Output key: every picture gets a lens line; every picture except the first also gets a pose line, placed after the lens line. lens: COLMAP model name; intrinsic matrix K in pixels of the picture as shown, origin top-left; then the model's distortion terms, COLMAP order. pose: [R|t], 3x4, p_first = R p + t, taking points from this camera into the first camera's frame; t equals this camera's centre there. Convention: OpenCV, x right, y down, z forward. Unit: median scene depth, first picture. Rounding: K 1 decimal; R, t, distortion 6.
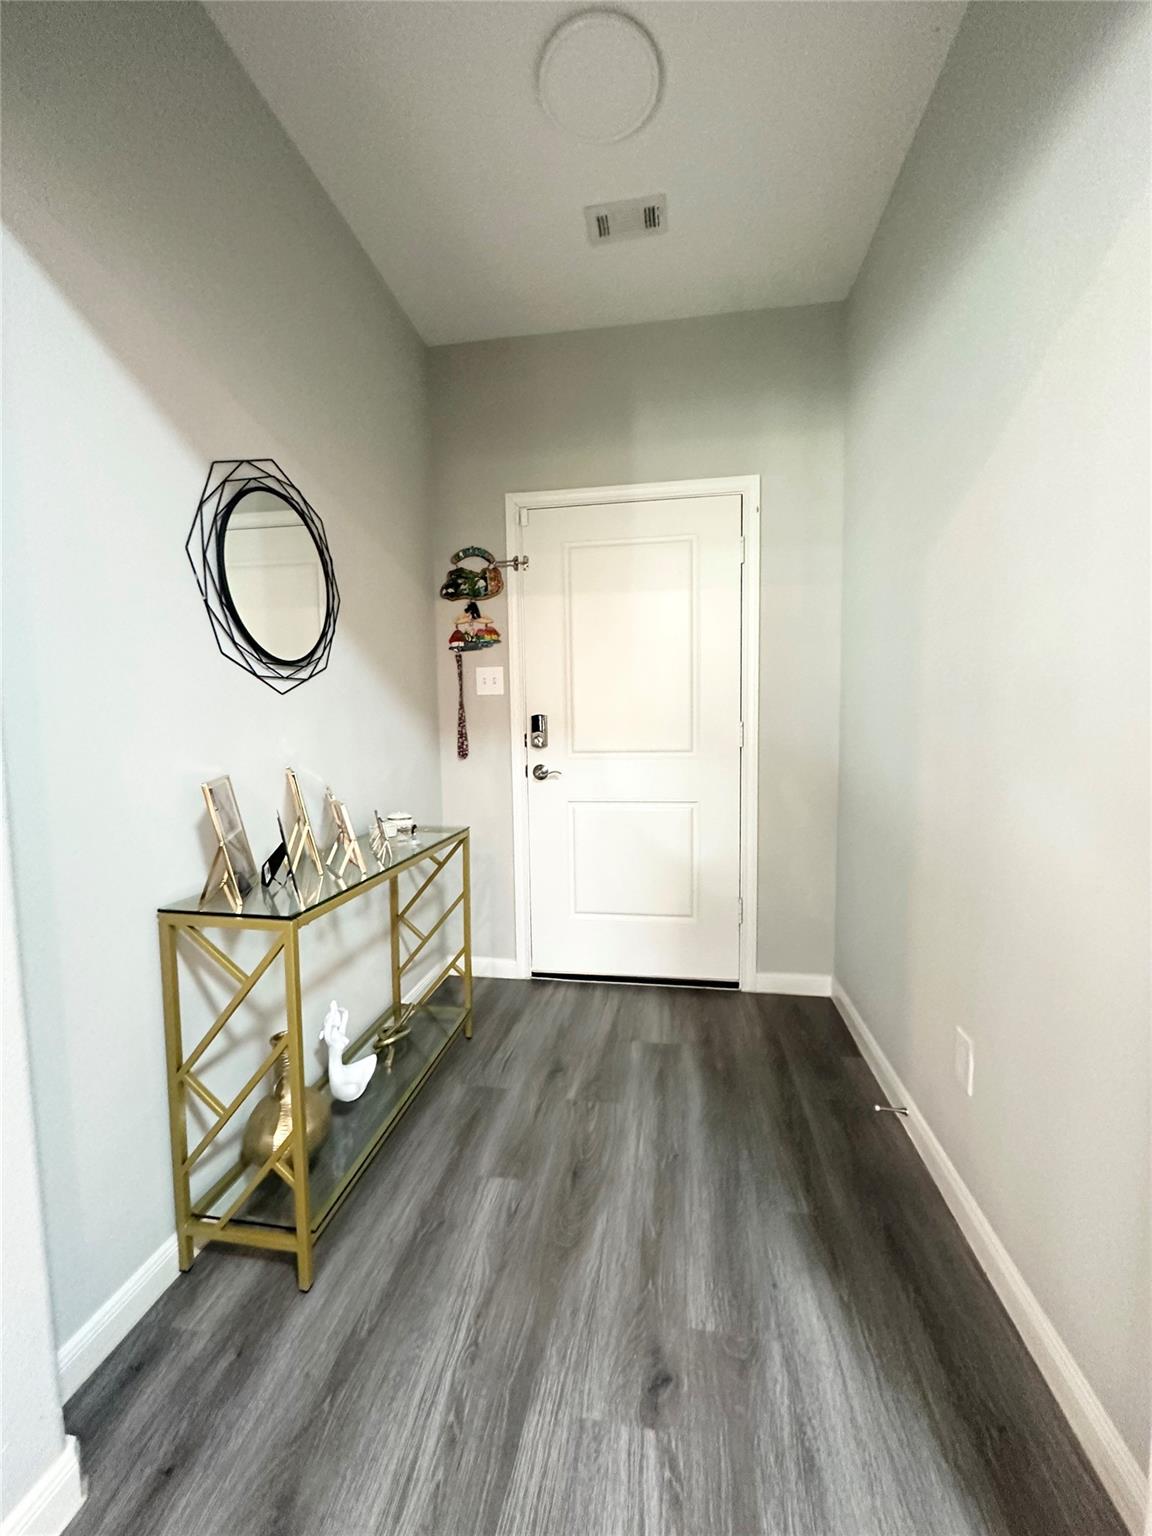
lens RADIAL K [[614.5, 0, 578.0], [0, 614.5, 765.6], [0, 0, 1]] dist [-0.006260, 0.000074]
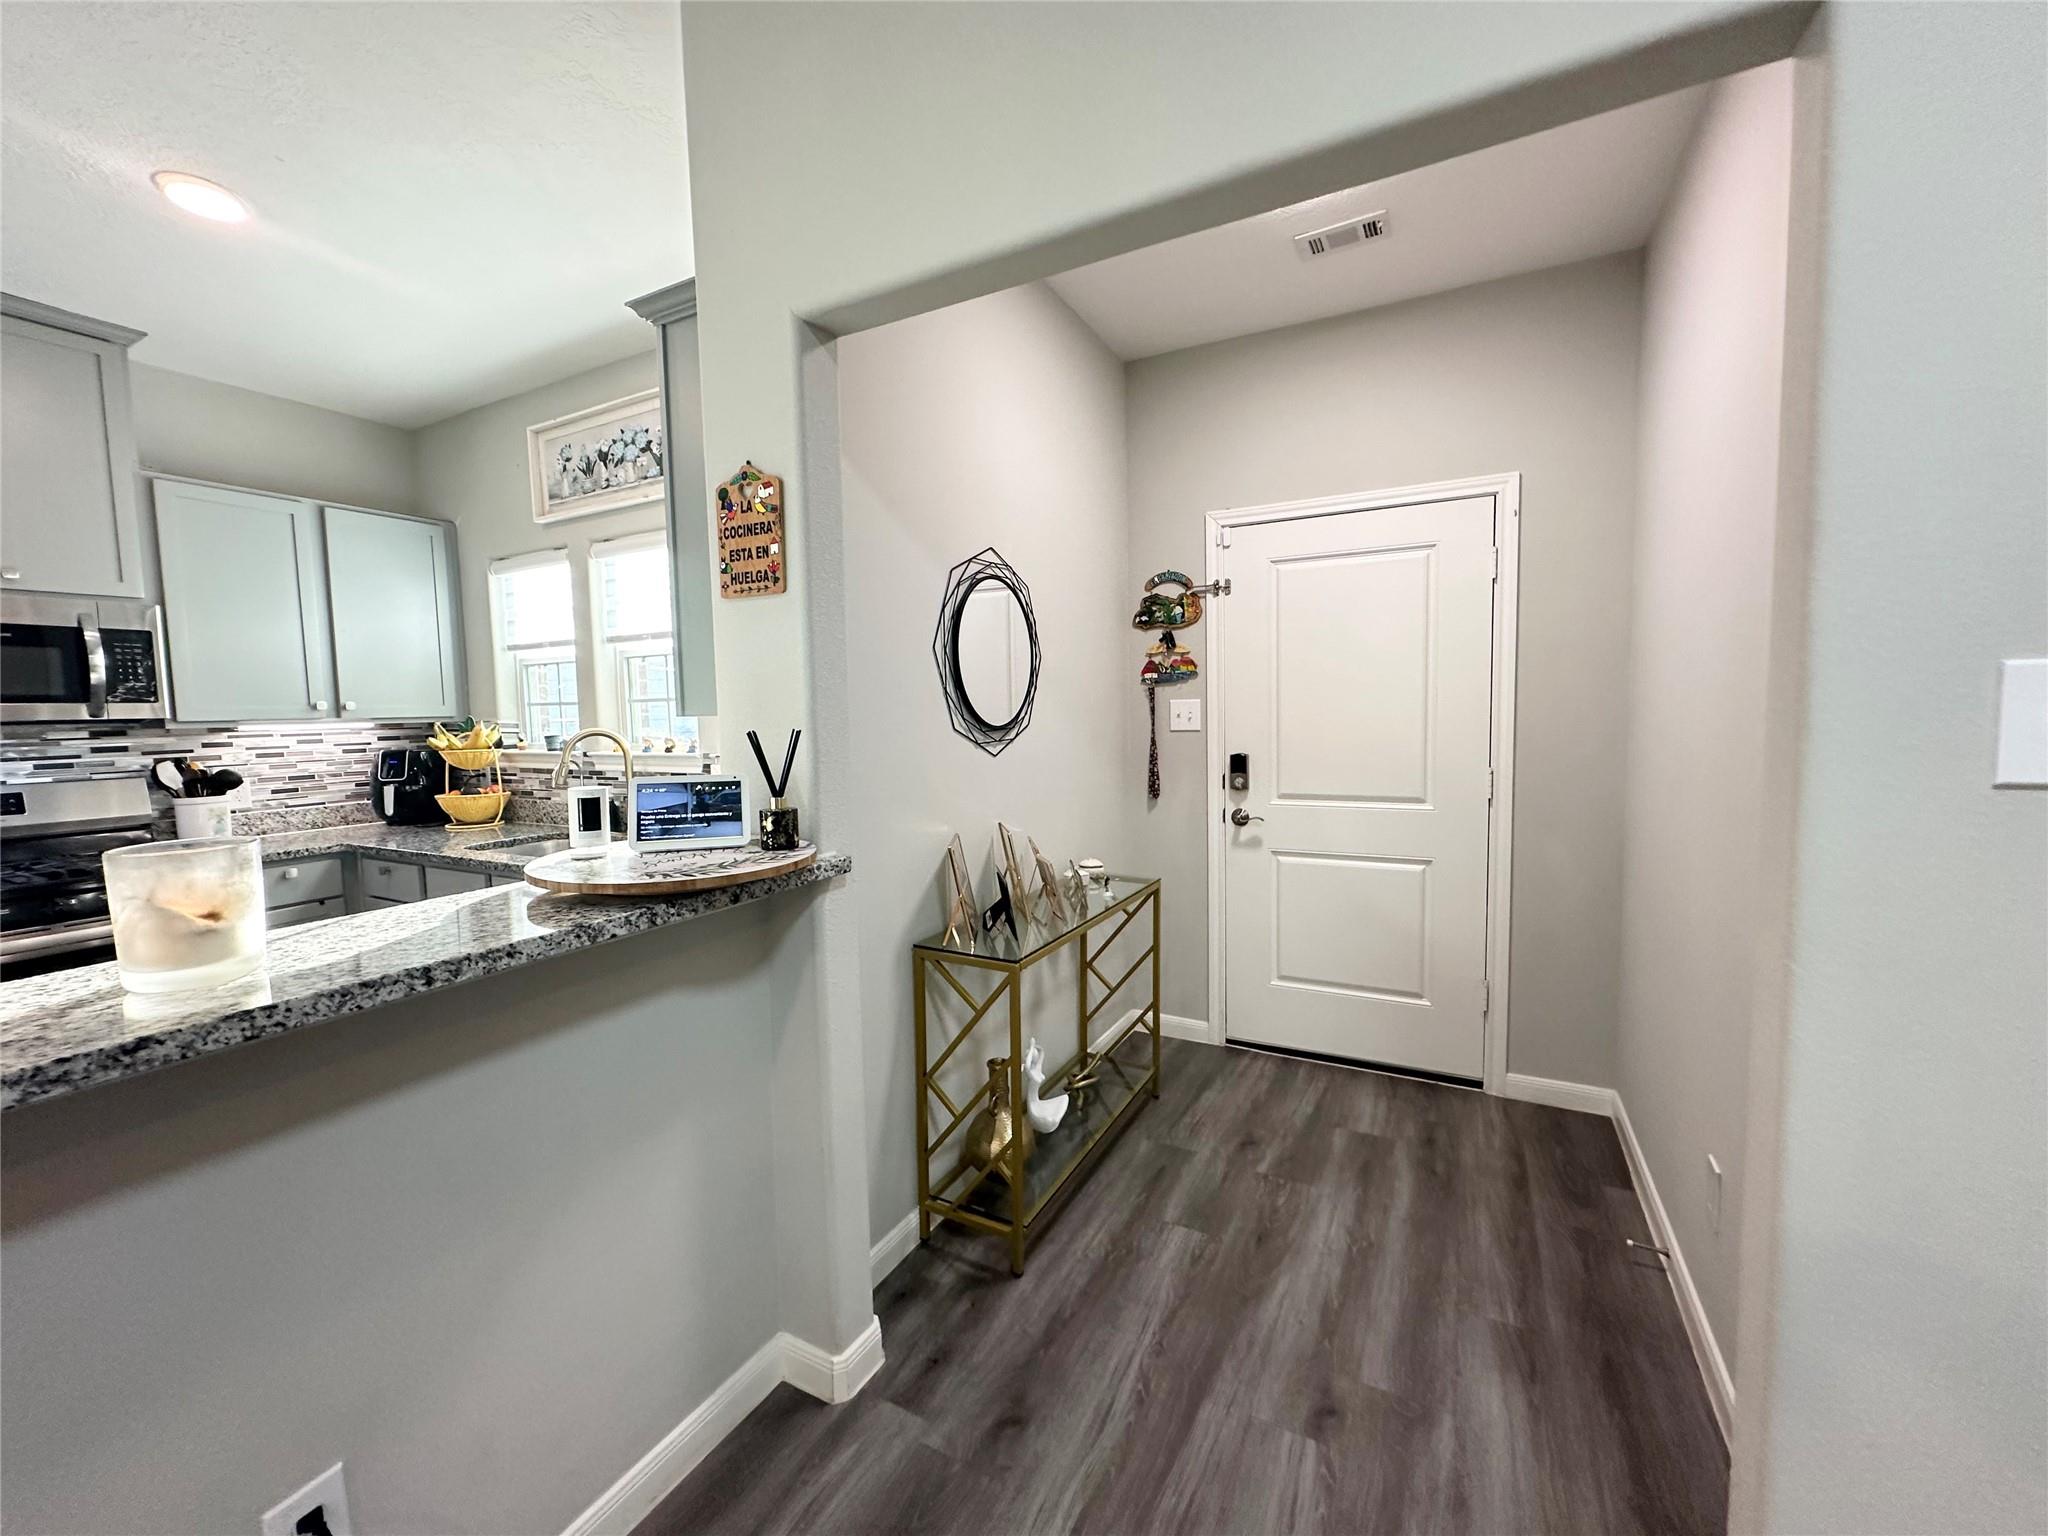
lens RADIAL K [[819.3, 0, 1022.2], [0, 819.3, 768.7], [0, 0, 1]] dist [-0.006260, 0.000074]
pose [[0.943560, 0.019310, -0.330639, 0.059233], [-0.016550, 0.999801, 0.011159, -0.123937], [0.330788, -0.005057, 0.943691, -0.423843]]
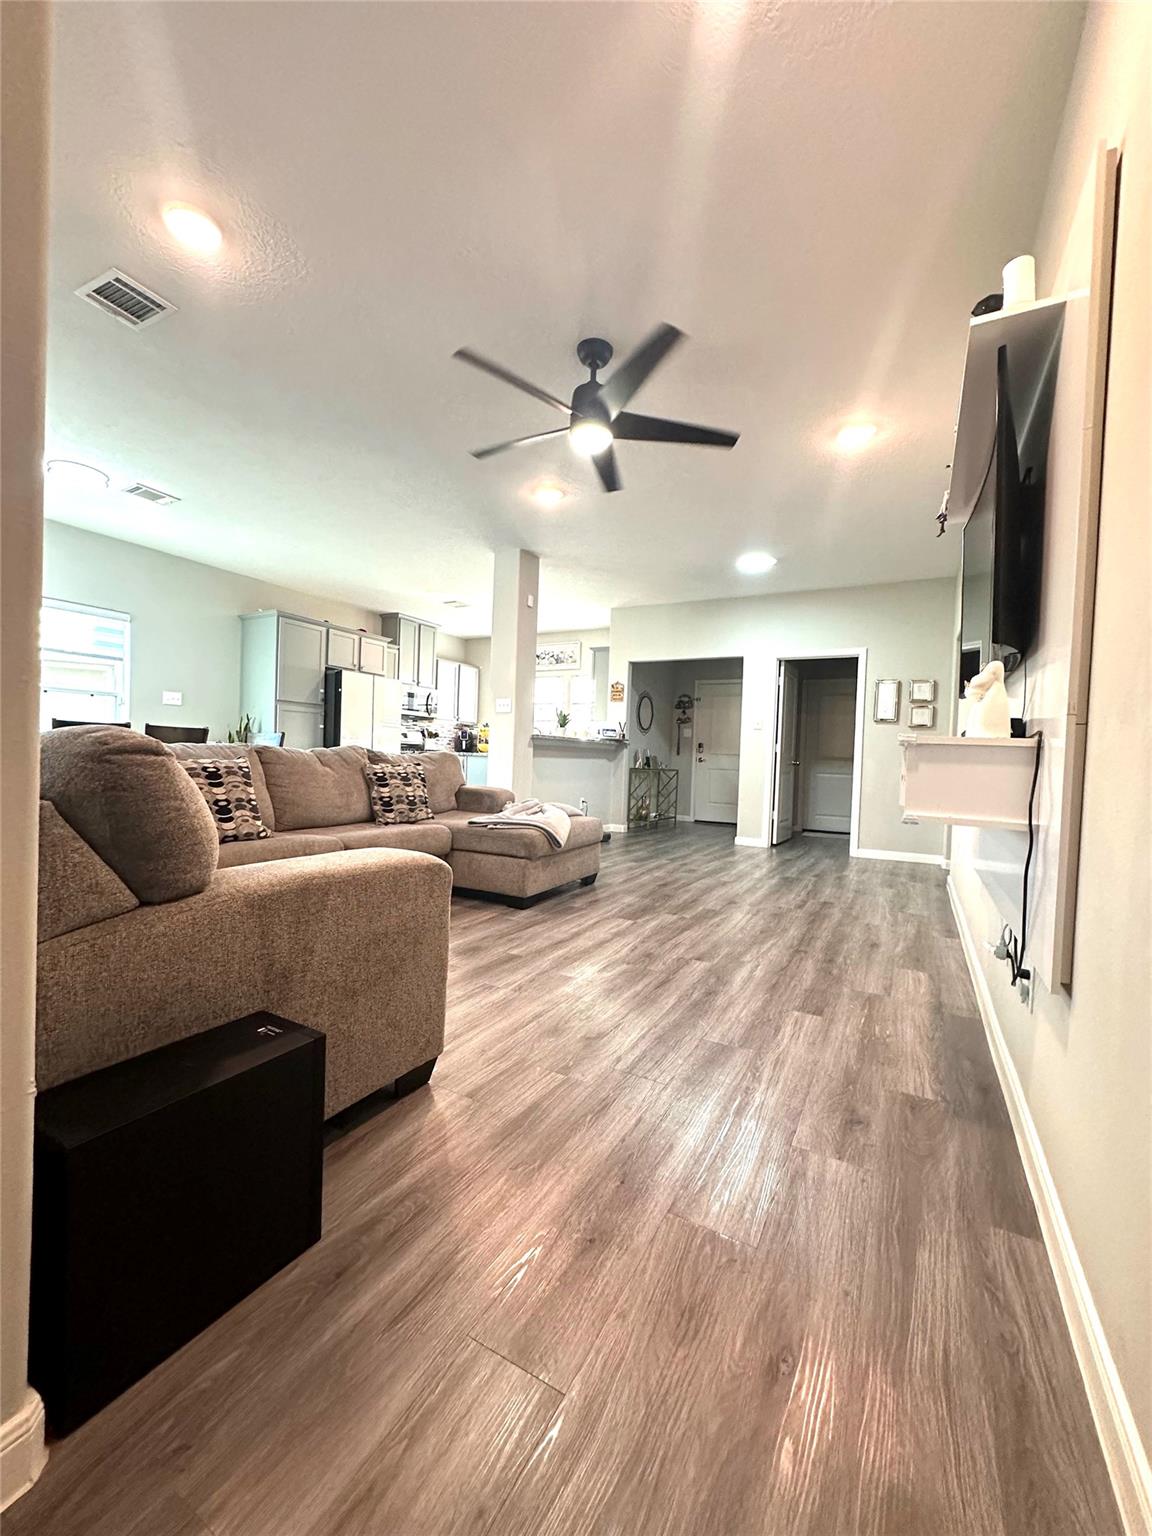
lens RADIAL K [[614.5, 0, 576.5], [0, 614.5, 770.9], [0, 0, 1]] dist [-0.006260, 0.000074]
pose [[0.937530, 0.055565, -0.343437, 0.828559], [-0.073341, 0.996545, -0.038977, 0.450581], [0.340085, 0.061730, 0.938366, -4.301536]]
